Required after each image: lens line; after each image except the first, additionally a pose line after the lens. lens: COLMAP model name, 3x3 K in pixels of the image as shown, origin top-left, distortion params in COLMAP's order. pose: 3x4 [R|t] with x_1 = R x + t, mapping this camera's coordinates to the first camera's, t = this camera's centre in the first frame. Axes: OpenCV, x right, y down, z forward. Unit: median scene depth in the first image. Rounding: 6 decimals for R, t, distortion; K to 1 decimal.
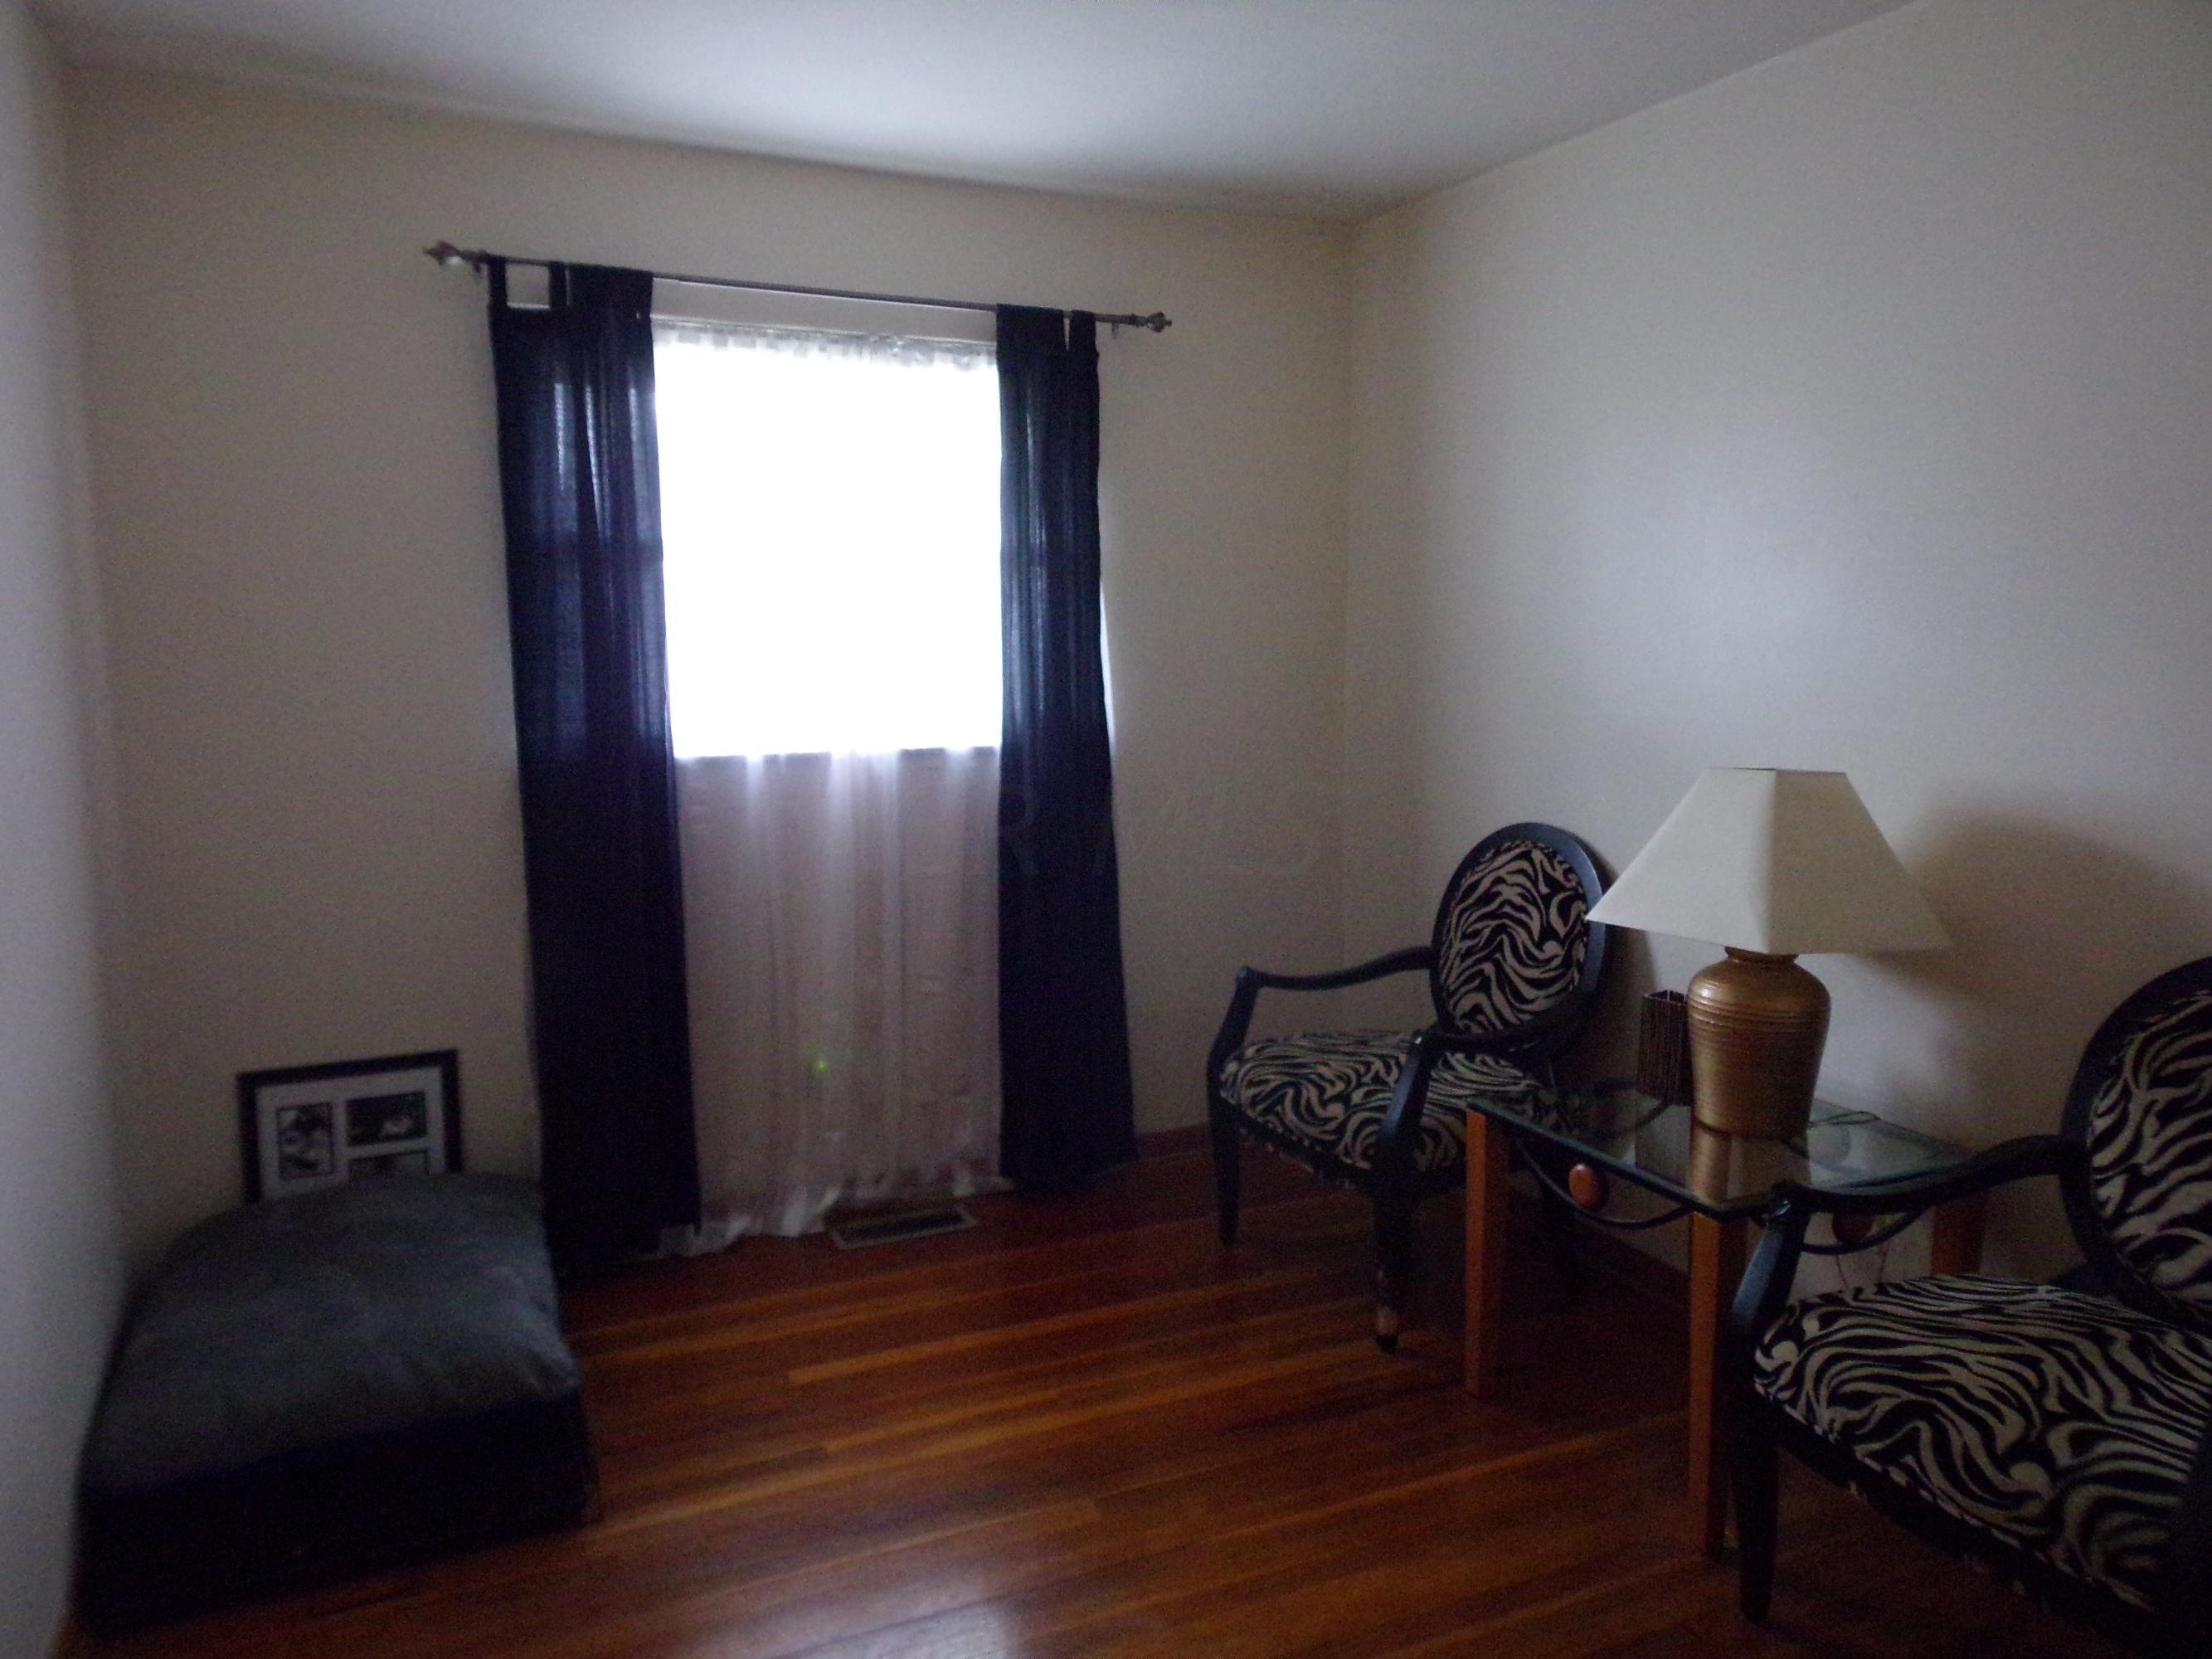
lens RADIAL K [[1541.8, 0, 1079.1], [0, 1541.8, 805.3], [0, 0, 1]] dist [0.090671, -0.106082]
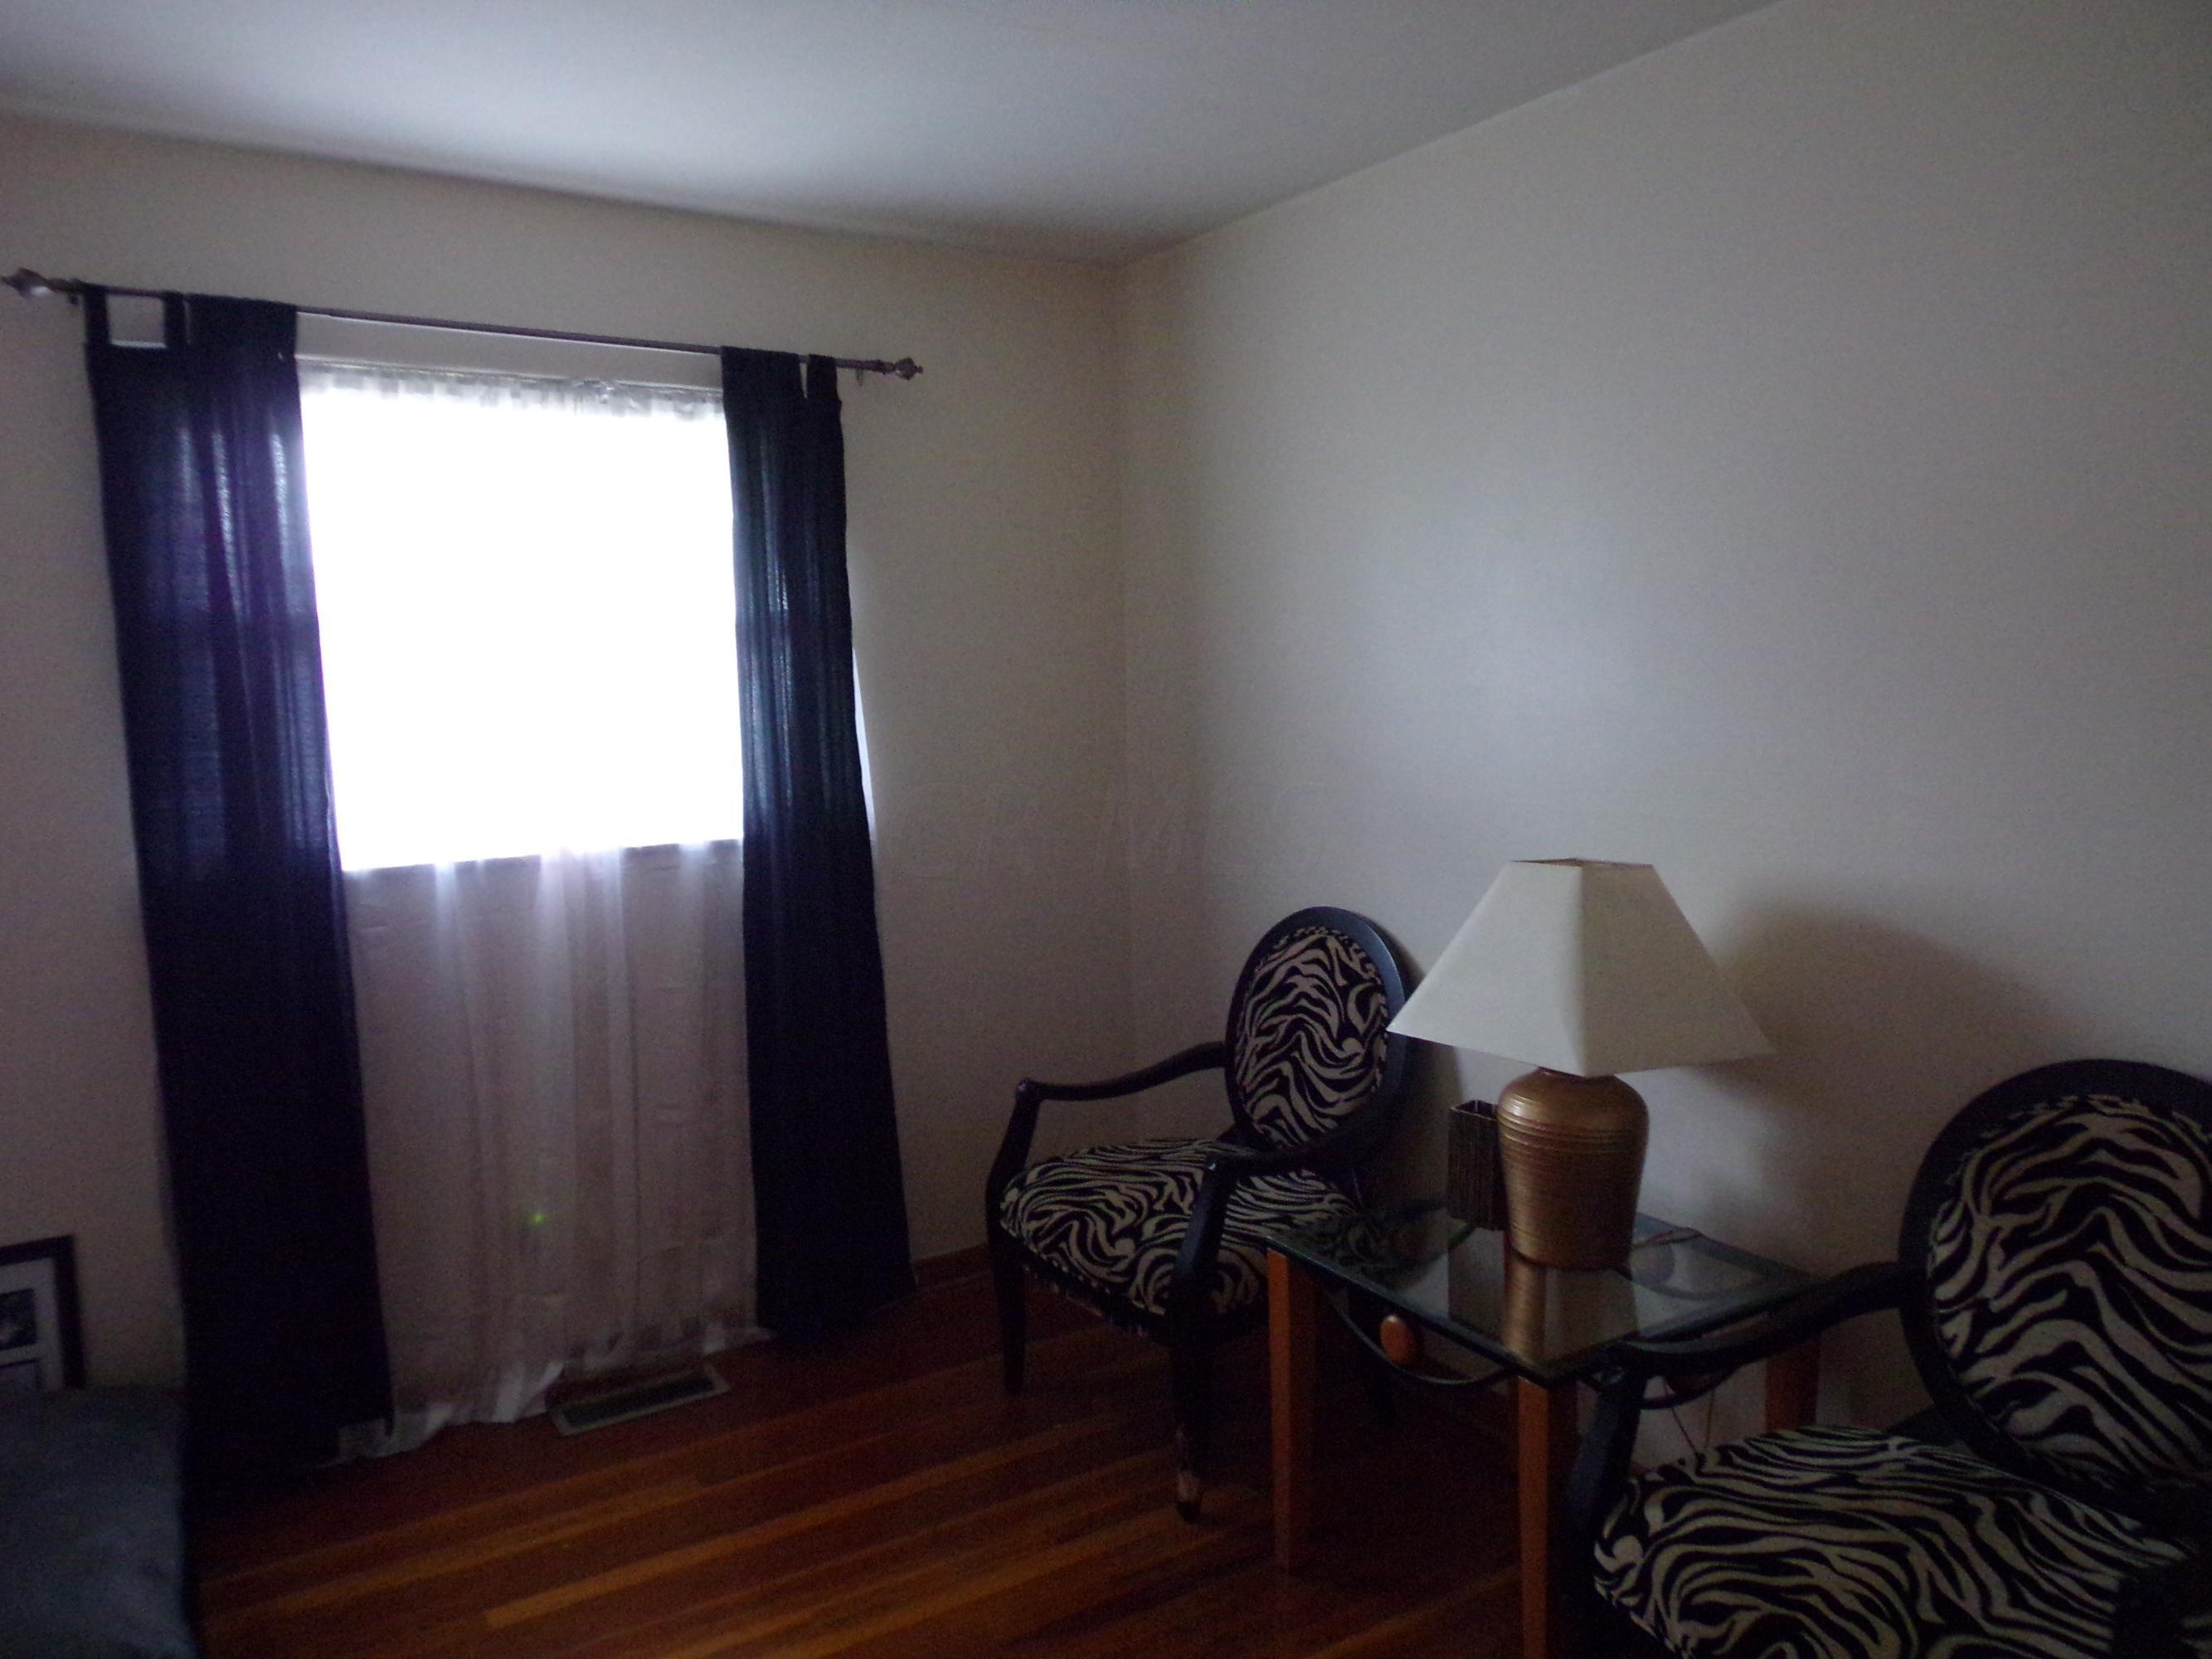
lens RADIAL K [[1541.8, 0, 1079.1], [0, 1541.8, 805.3], [0, 0, 1]] dist [0.090671, -0.106082]
pose [[0.991504, -0.028942, 0.126817, 0.032171], [0.032033, 0.999236, -0.022403, -0.037094], [-0.126072, 0.026275, 0.991673, 0.107640]]
